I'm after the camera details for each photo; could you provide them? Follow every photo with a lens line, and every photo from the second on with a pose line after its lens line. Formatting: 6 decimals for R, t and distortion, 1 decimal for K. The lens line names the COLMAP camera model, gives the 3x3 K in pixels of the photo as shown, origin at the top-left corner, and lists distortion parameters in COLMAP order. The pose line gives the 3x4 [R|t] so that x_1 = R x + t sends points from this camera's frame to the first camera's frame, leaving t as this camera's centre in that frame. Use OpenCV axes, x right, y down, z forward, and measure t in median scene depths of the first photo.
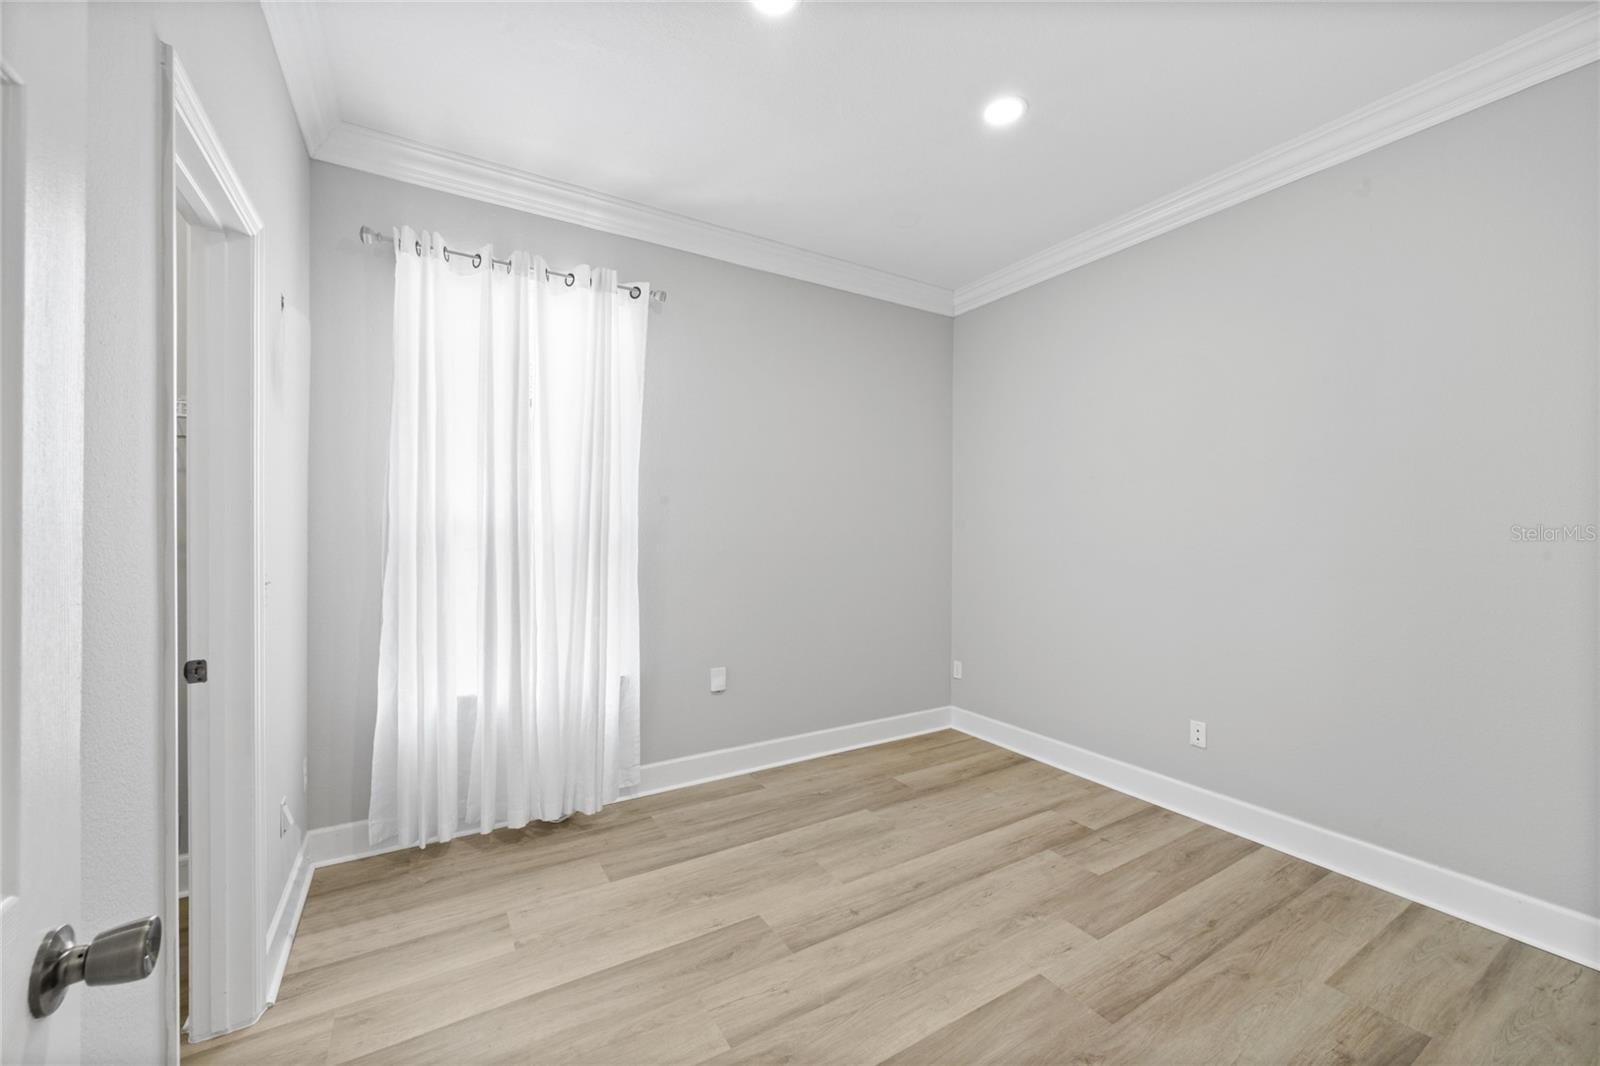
lens RADIAL K [[629.7, 0, 825.2], [0, 629.7, 534.2], [0, 0, 1]] dist [-0.001227, -0.000007]
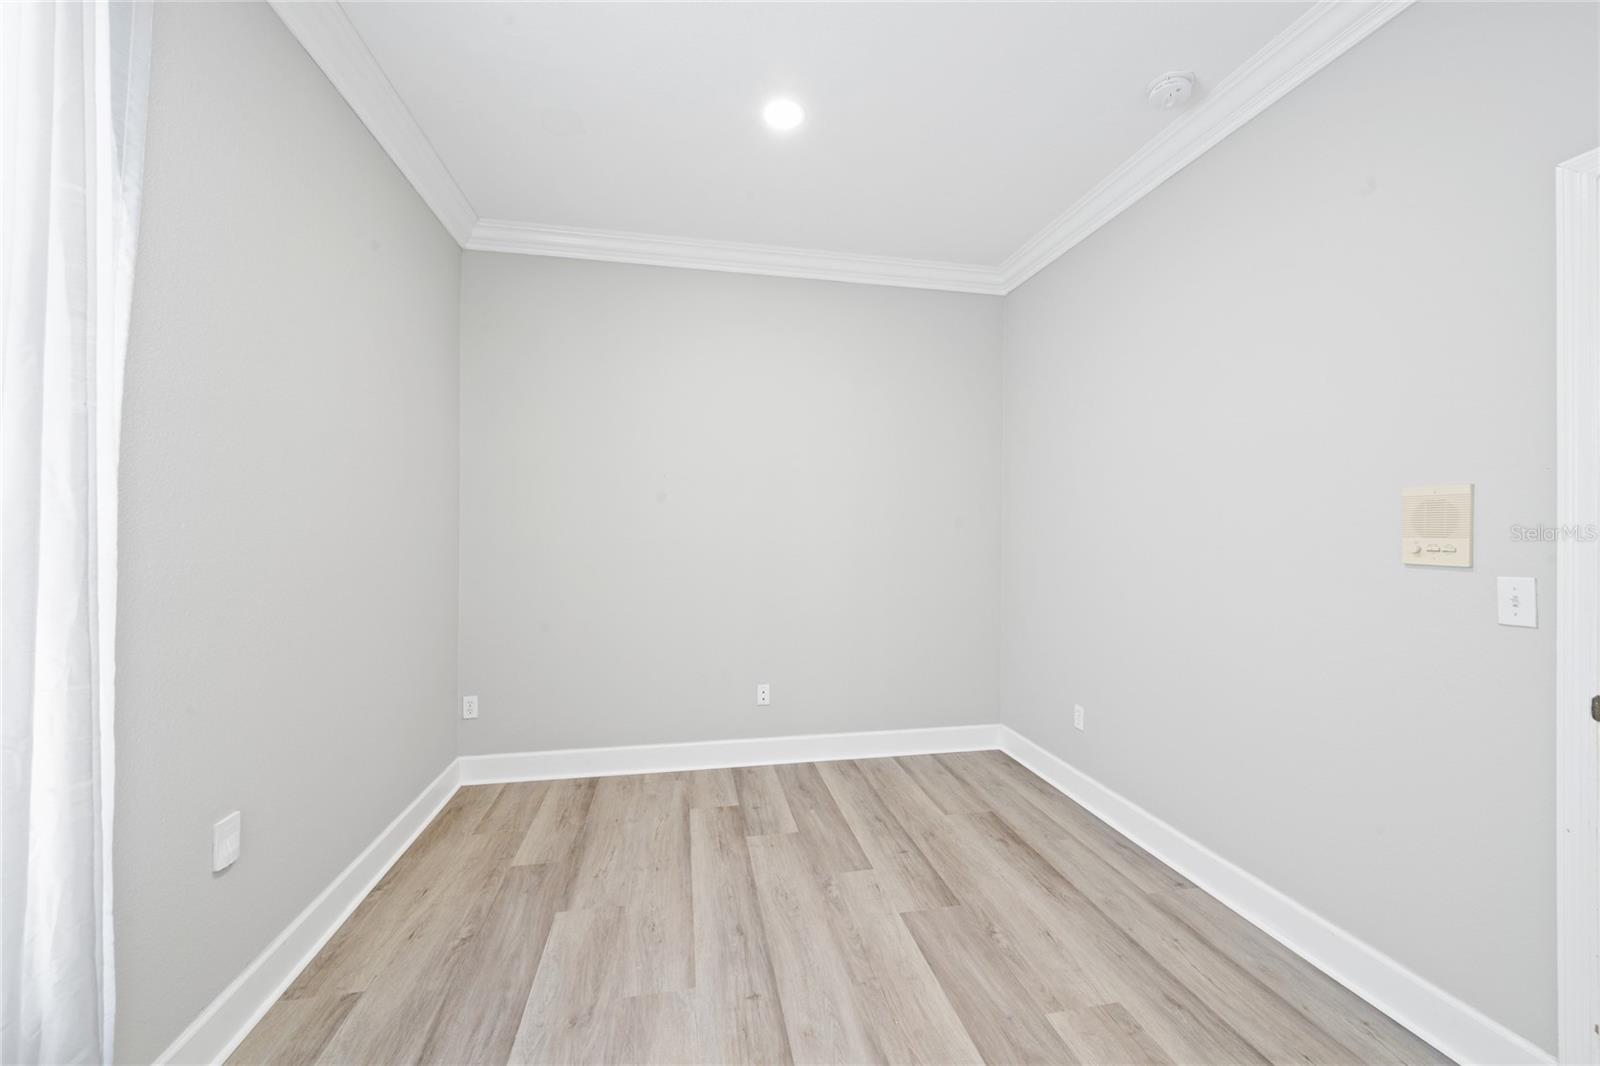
lens RADIAL K [[629.7, 0, 804.0], [0, 629.7, 531.5], [0, 0, 1]] dist [-0.001227, -0.000007]
pose [[0.363431, -0.005016, 0.931608, -0.547442], [0.001600, 0.999987, 0.004760, -0.006164], [-0.931620, -0.000239, 0.363434, 0.510074]]
